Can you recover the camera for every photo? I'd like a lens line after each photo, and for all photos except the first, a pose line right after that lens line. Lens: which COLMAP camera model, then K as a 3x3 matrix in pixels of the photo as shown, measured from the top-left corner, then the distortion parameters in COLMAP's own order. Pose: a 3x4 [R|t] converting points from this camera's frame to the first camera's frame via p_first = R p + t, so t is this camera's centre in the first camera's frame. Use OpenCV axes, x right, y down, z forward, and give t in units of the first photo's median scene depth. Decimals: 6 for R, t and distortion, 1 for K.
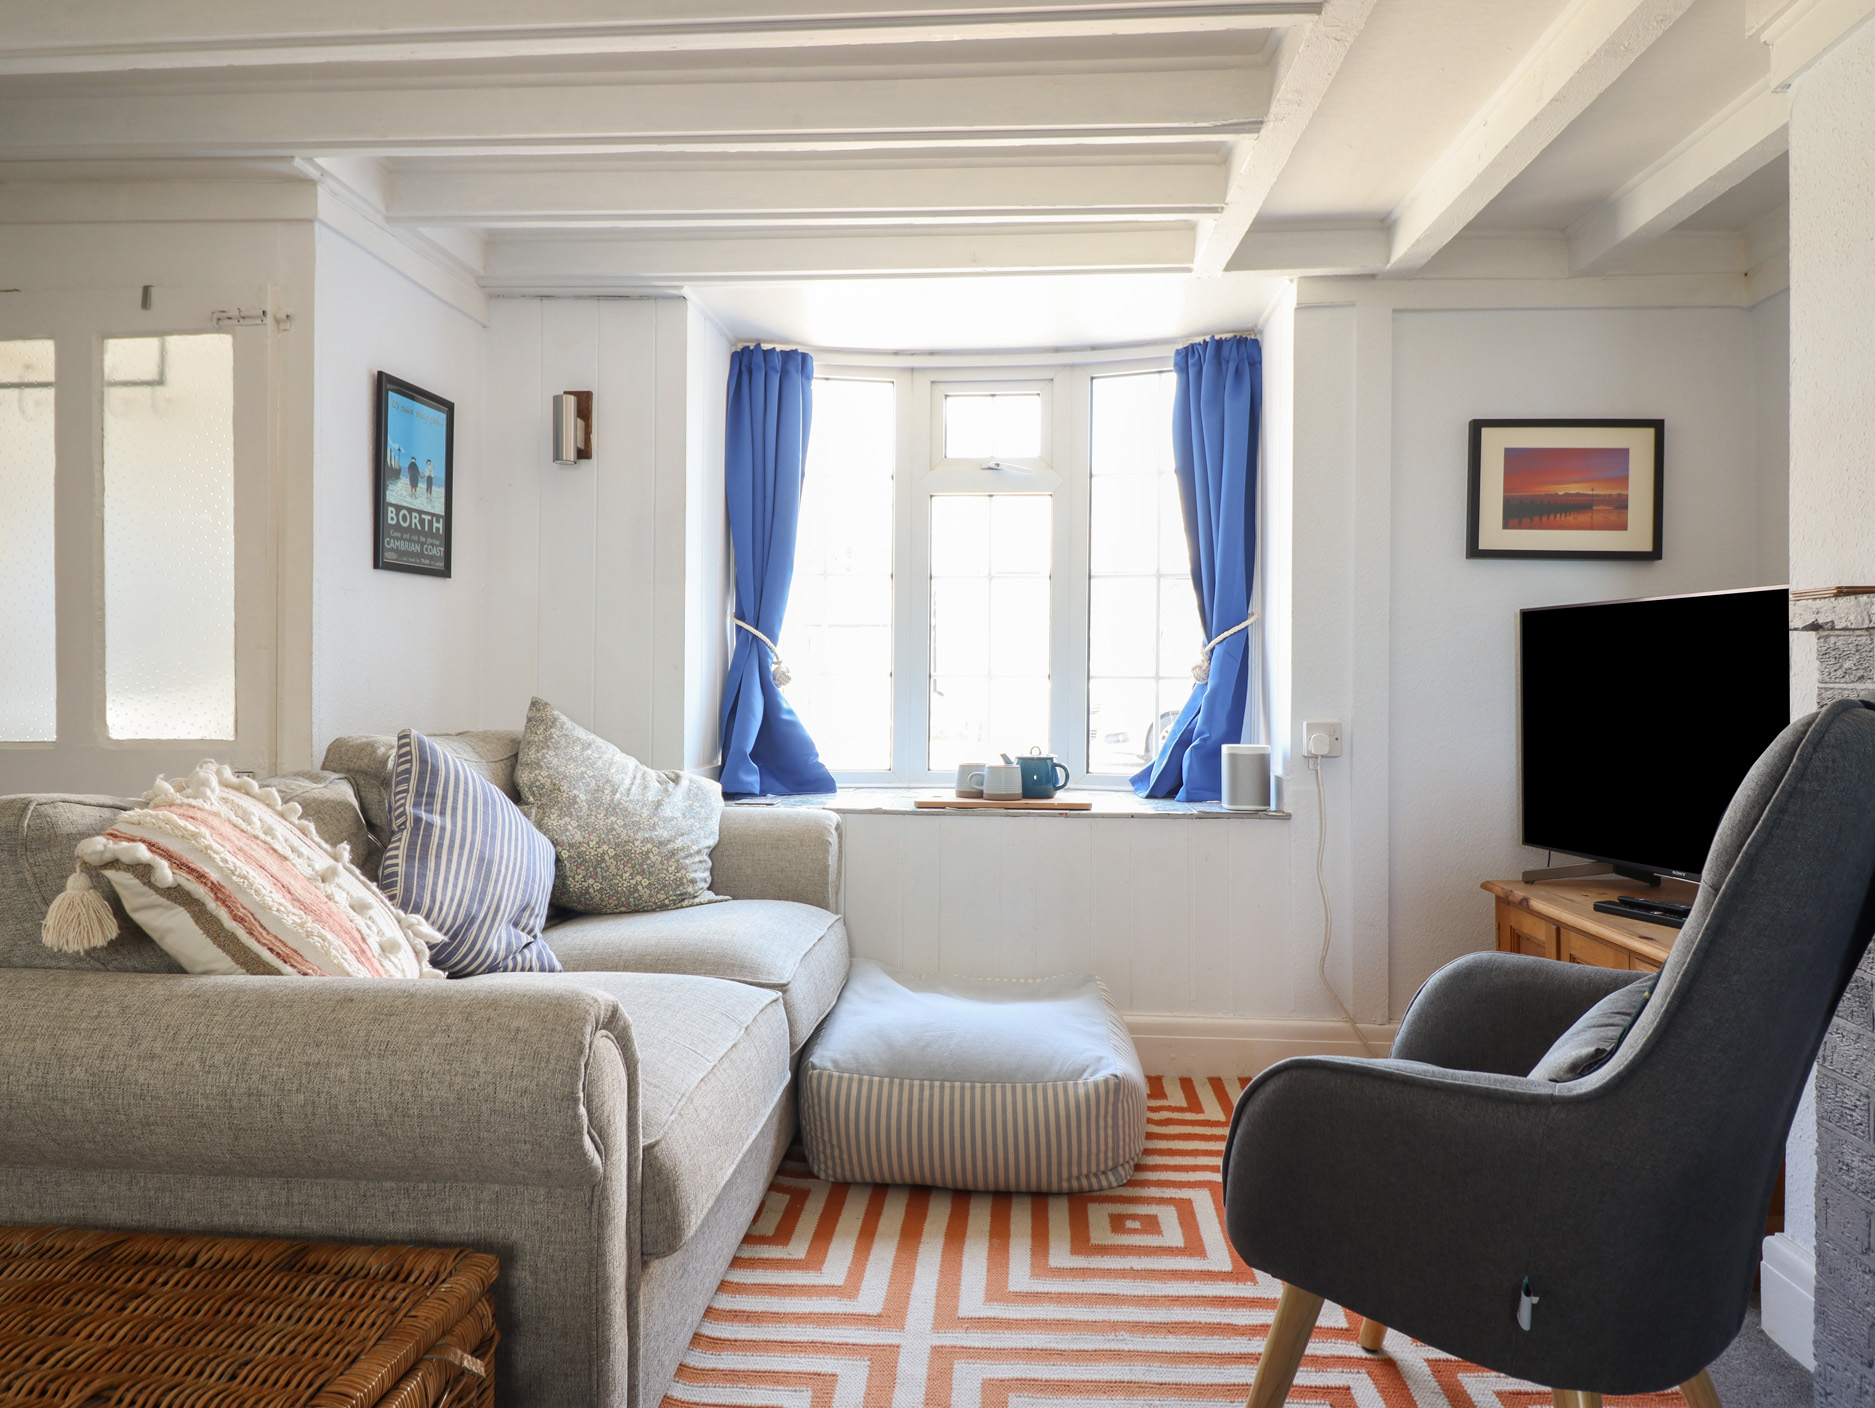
lens RADIAL K [[1177.9, 0, 932.6], [0, 1177.9, 676.5], [0, 0, 1]] dist [-0.001258, -0.001944]
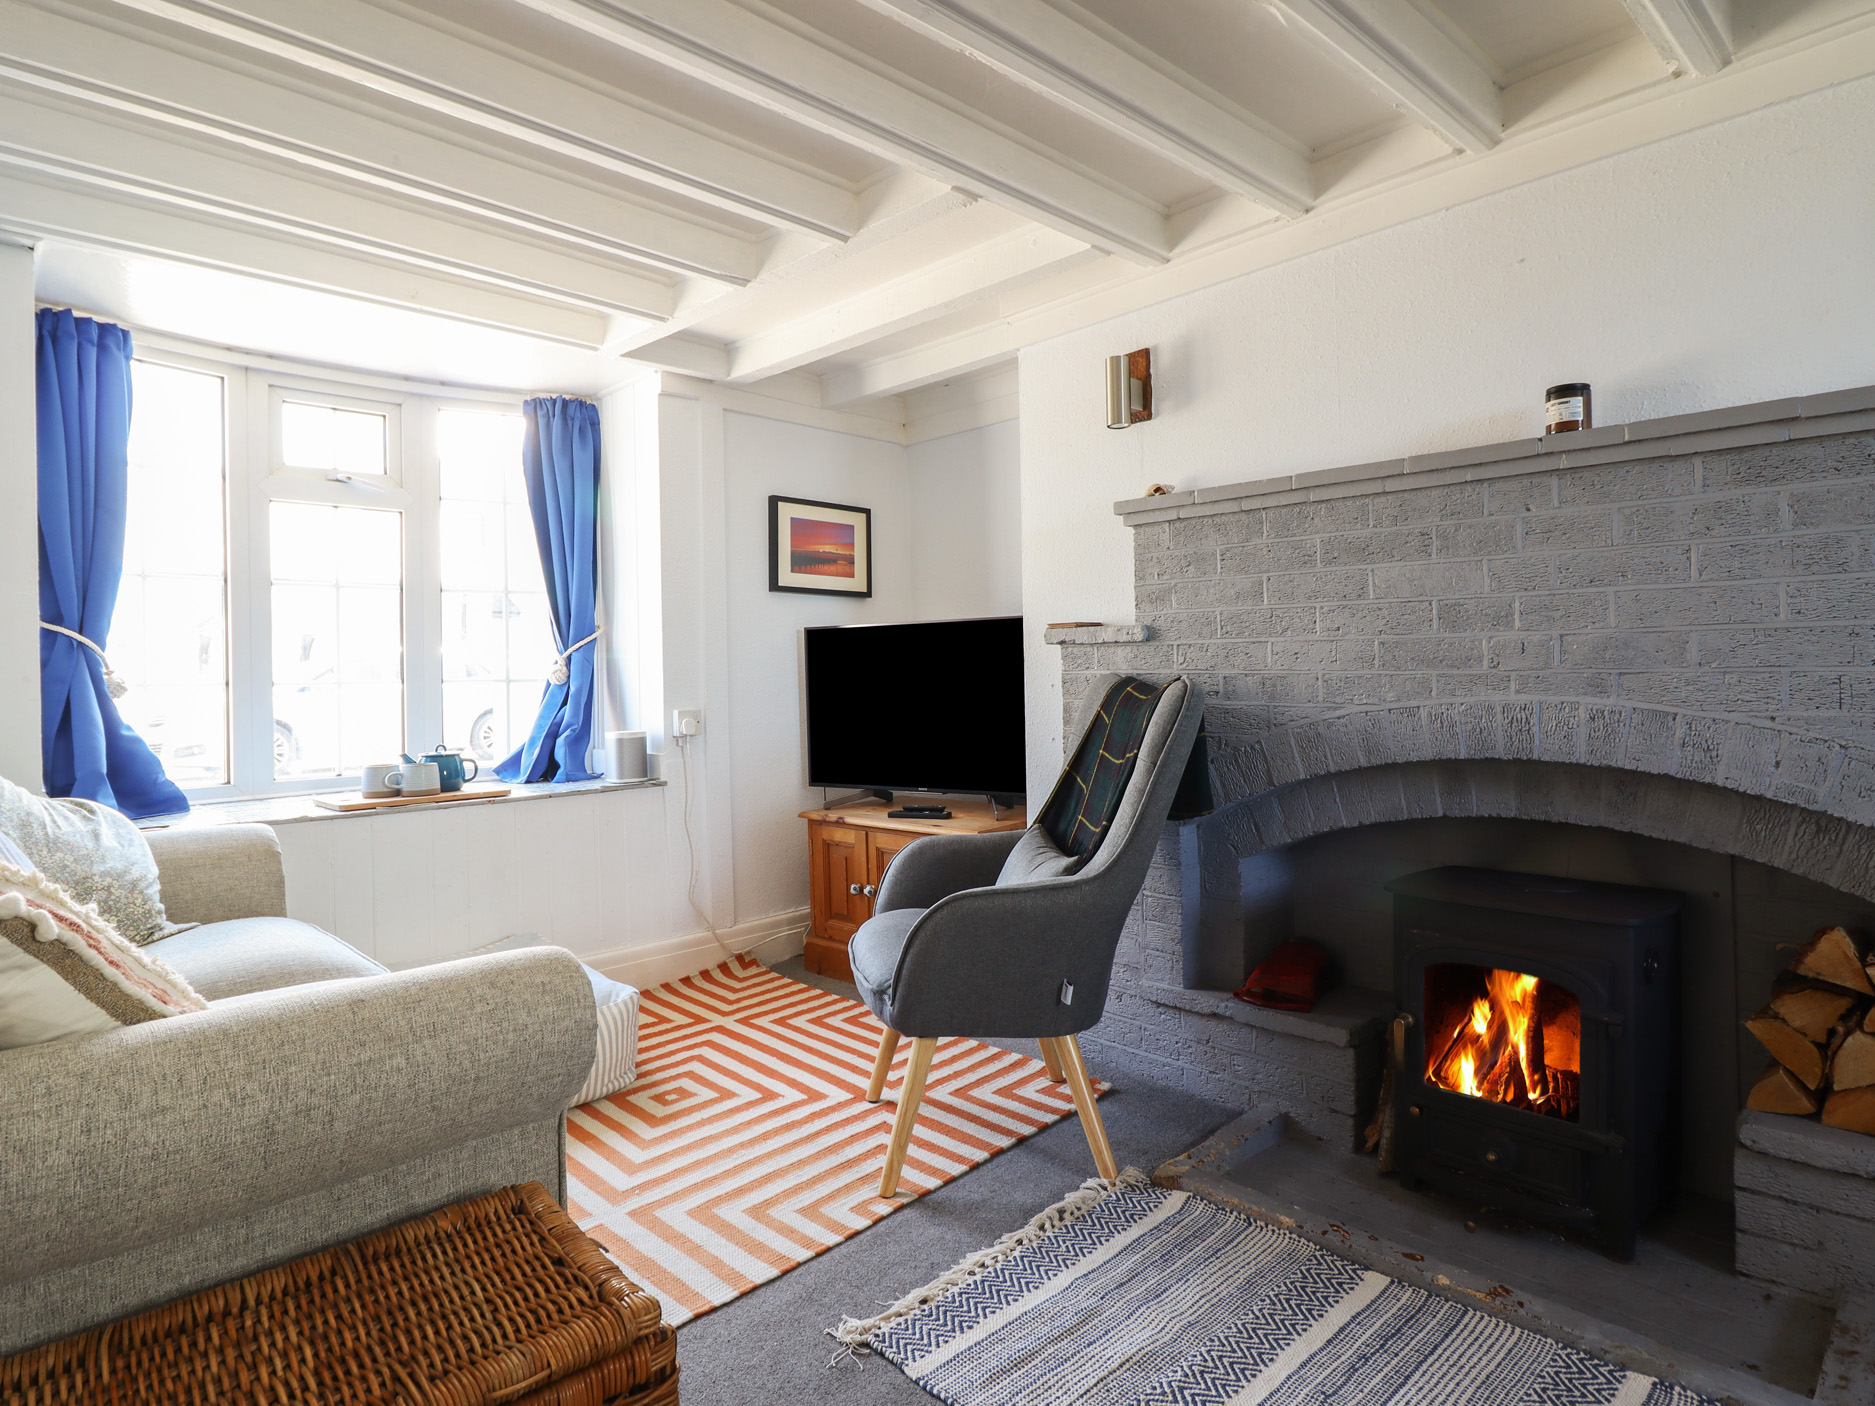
lens RADIAL K [[1062.7, 0, 931.5], [0, 1062.7, 676.7], [0, 0, 1]] dist [-0.001139, -0.012967]
pose [[0.651282, -0.019455, 0.758586, -0.406260], [0.021398, 0.999745, 0.007269, -0.001659], [-0.758534, 0.011498, 0.651532, 0.008485]]
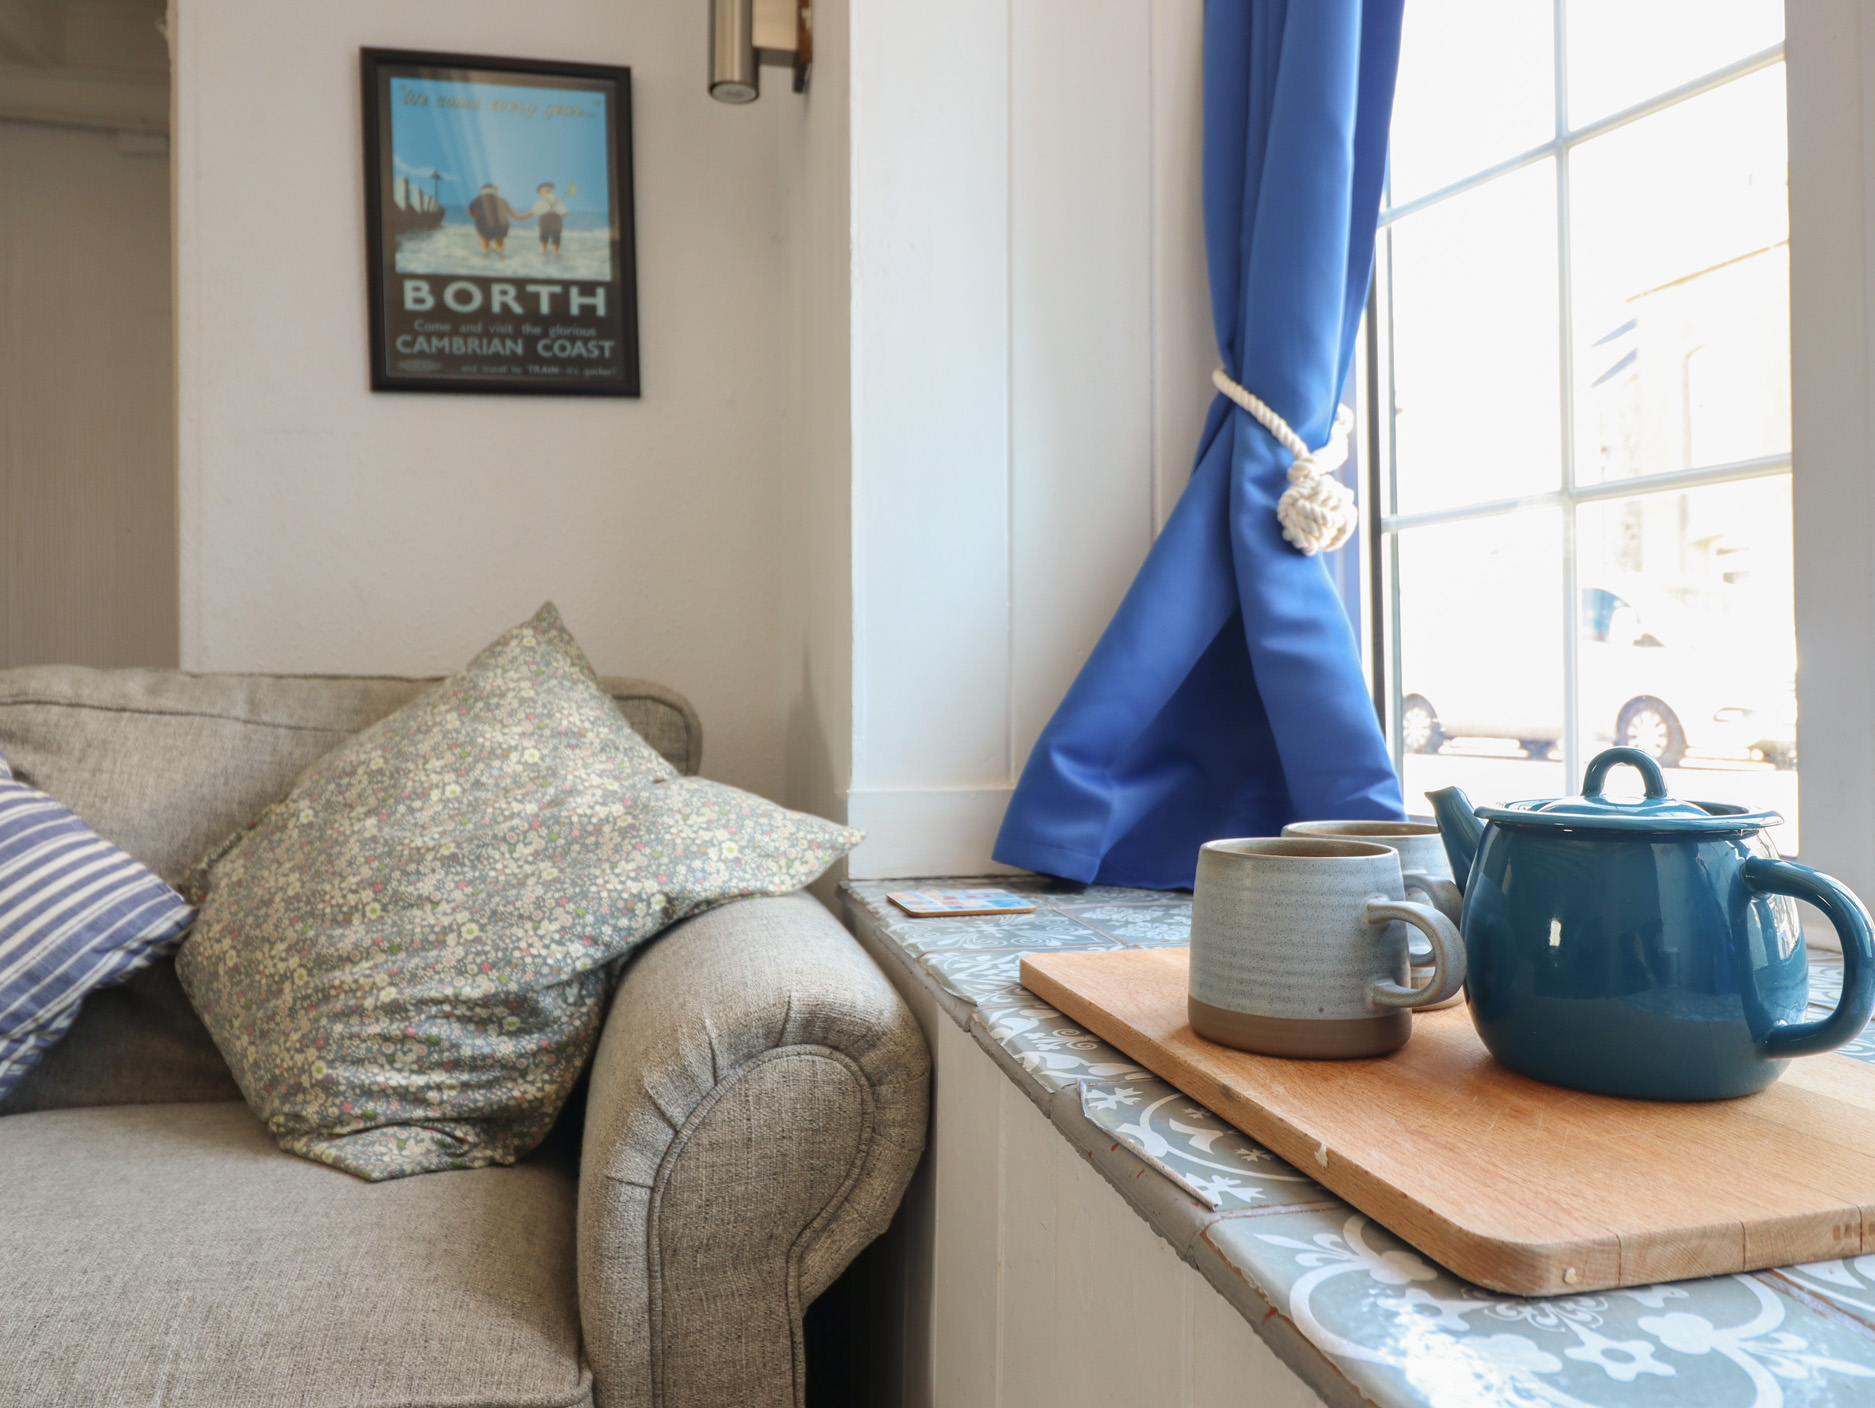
lens RADIAL K [[1479.5, 0, 937.5], [0, 1479.5, 704.0], [0, 0, 1]] dist [0.000936, 0.001403]
pose [[0.302590, -0.006637, -0.953098, 0.276921], [0.005903, 0.999970, -0.005089, 0.061565], [0.953103, -0.004086, 0.302620, 0.950799]]
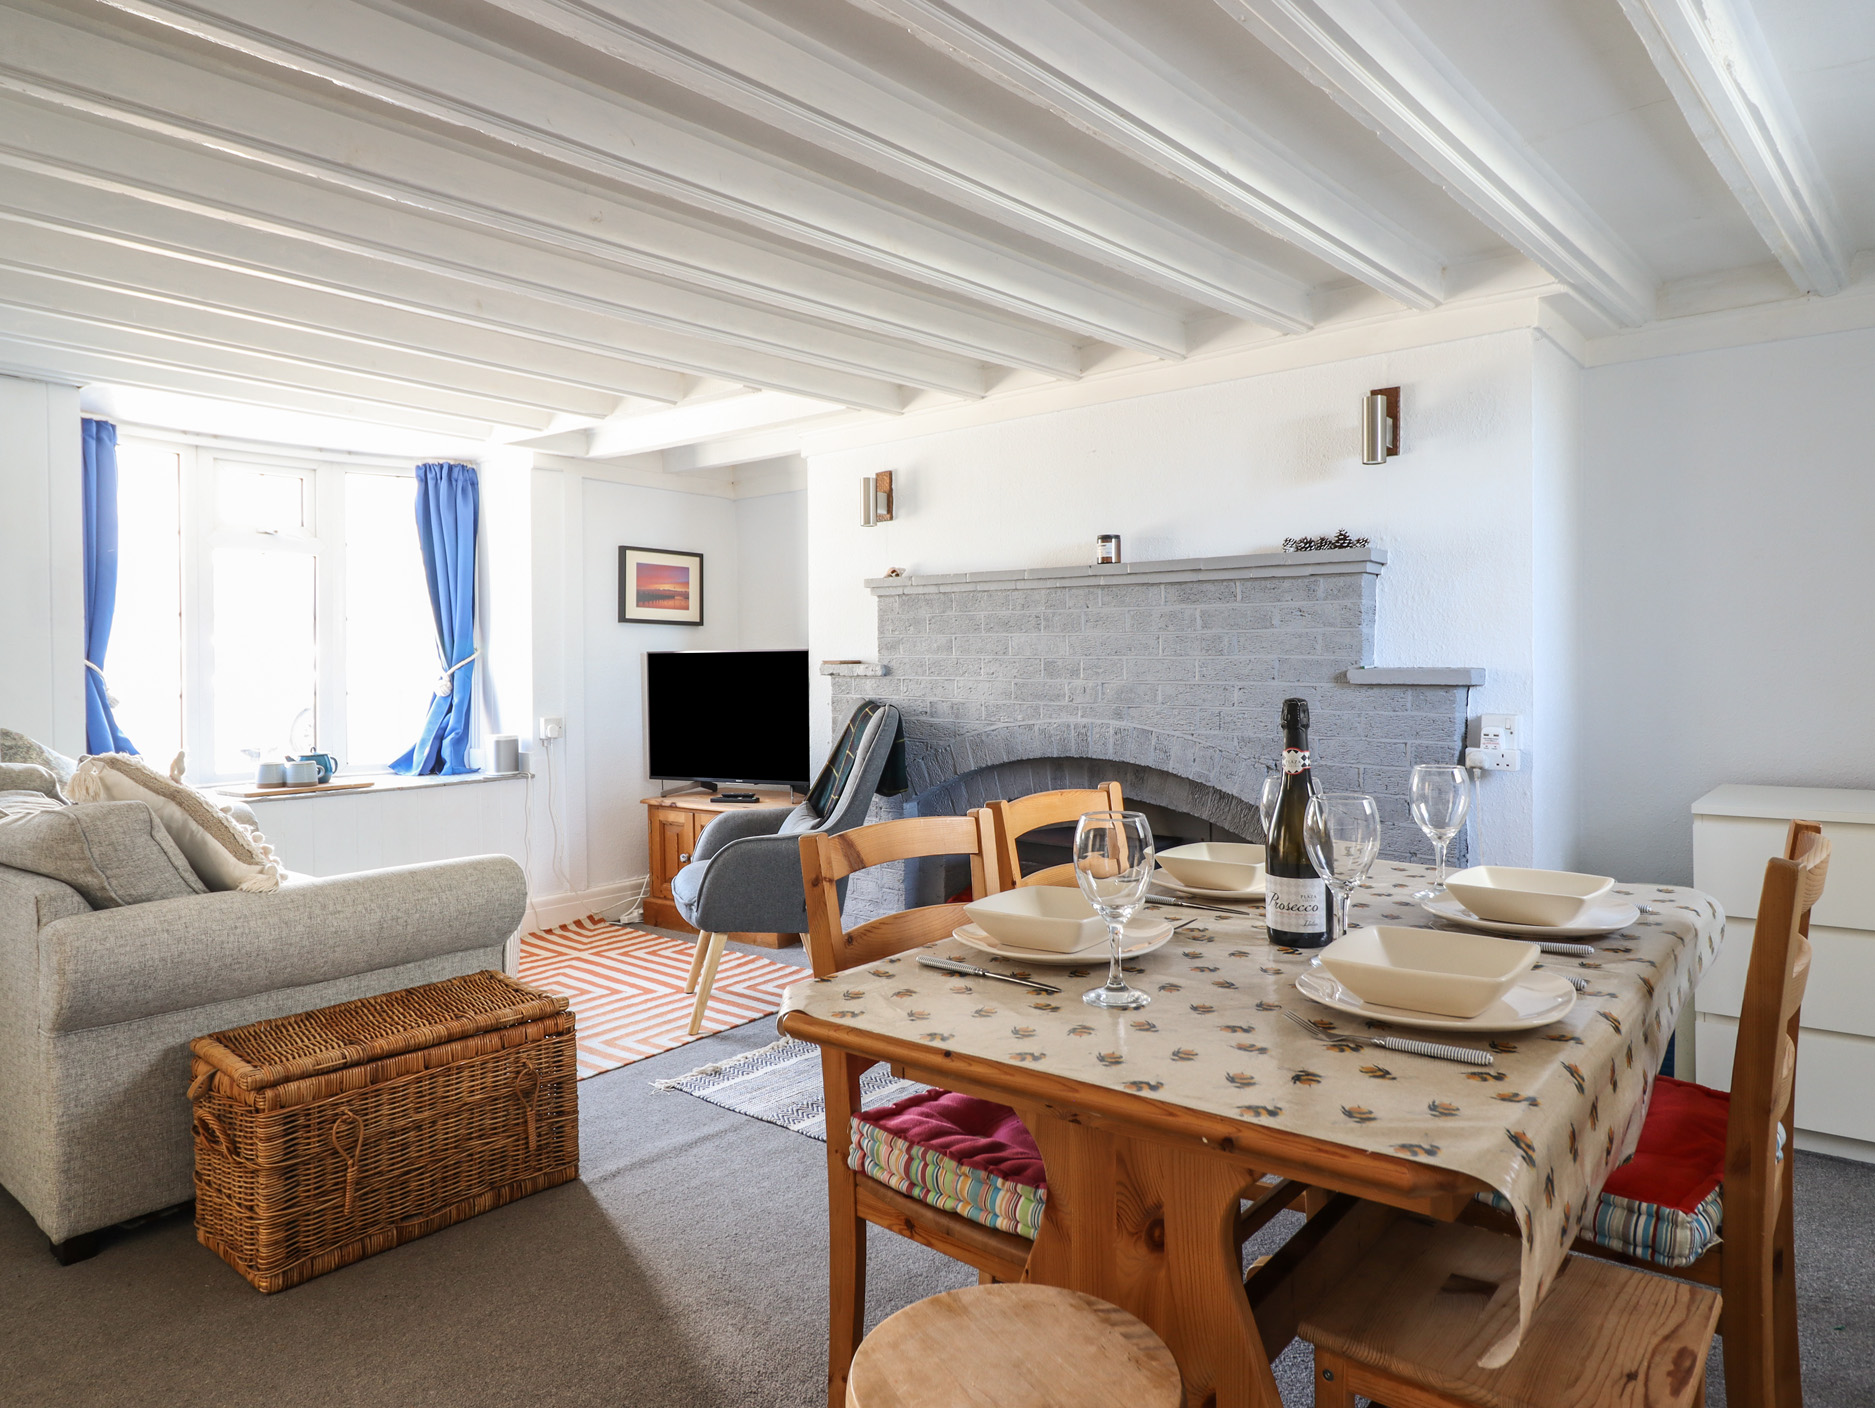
lens RADIAL K [[1244.8, 0, 939.5], [0, 1244.8, 671.1], [0, 0, 1]] dist [0.001579, -0.001040]
pose [[0.568155, -0.016334, 0.822759, -0.832503], [0.009201, 0.999867, 0.013496, -0.048057], [-0.822870, -0.000098, 0.568230, -0.477253]]
